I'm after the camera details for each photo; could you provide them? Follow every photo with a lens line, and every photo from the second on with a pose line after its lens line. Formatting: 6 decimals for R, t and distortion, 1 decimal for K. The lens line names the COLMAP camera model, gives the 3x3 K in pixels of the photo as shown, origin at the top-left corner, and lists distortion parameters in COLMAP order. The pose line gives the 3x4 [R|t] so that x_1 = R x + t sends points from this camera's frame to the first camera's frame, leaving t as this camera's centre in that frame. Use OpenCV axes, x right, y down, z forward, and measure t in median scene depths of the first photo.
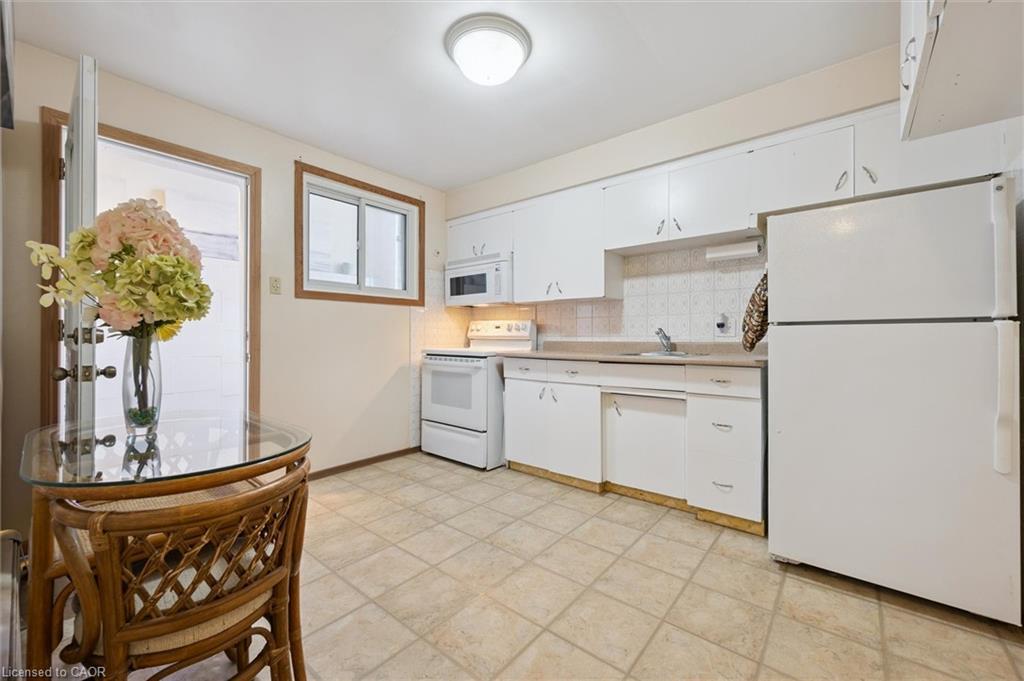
lens RADIAL K [[404.8, 0, 512.7], [0, 404.8, 341.7], [0, 0, 1]] dist [-0.002999, -0.000297]
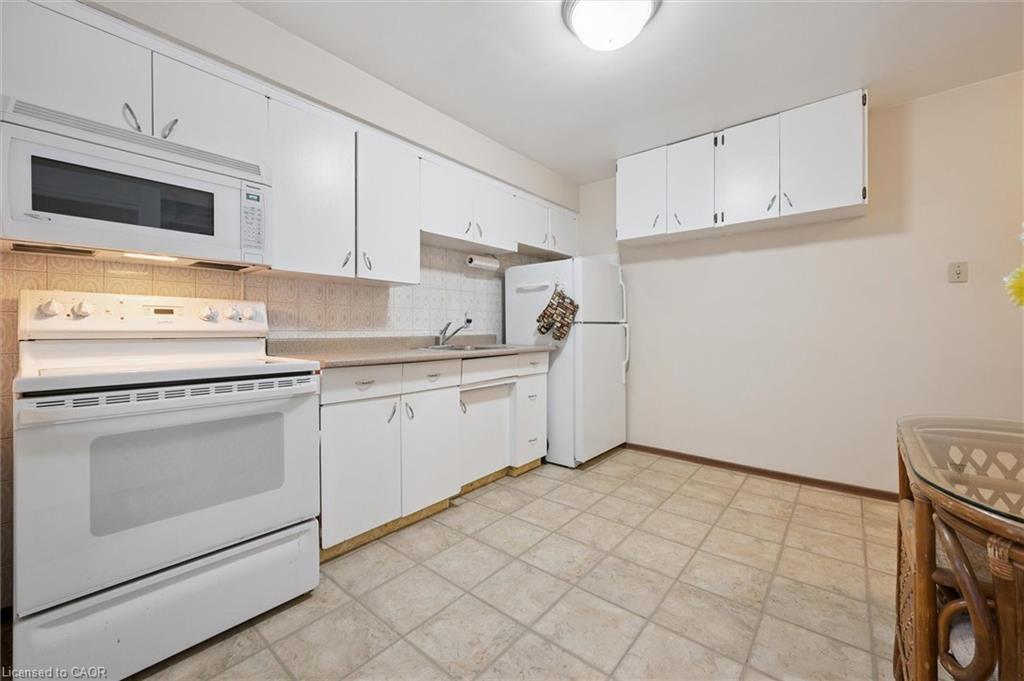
lens RADIAL K [[403.6, 0, 510.6], [0, 403.6, 338.6], [0, 0, 1]] dist [-0.000497, -0.000308]
pose [[0.008607, -0.024162, 0.999671, -0.749836], [0.013557, 0.999619, 0.024044, -0.017877], [-0.999871, 0.013345, 0.008931, 0.960394]]
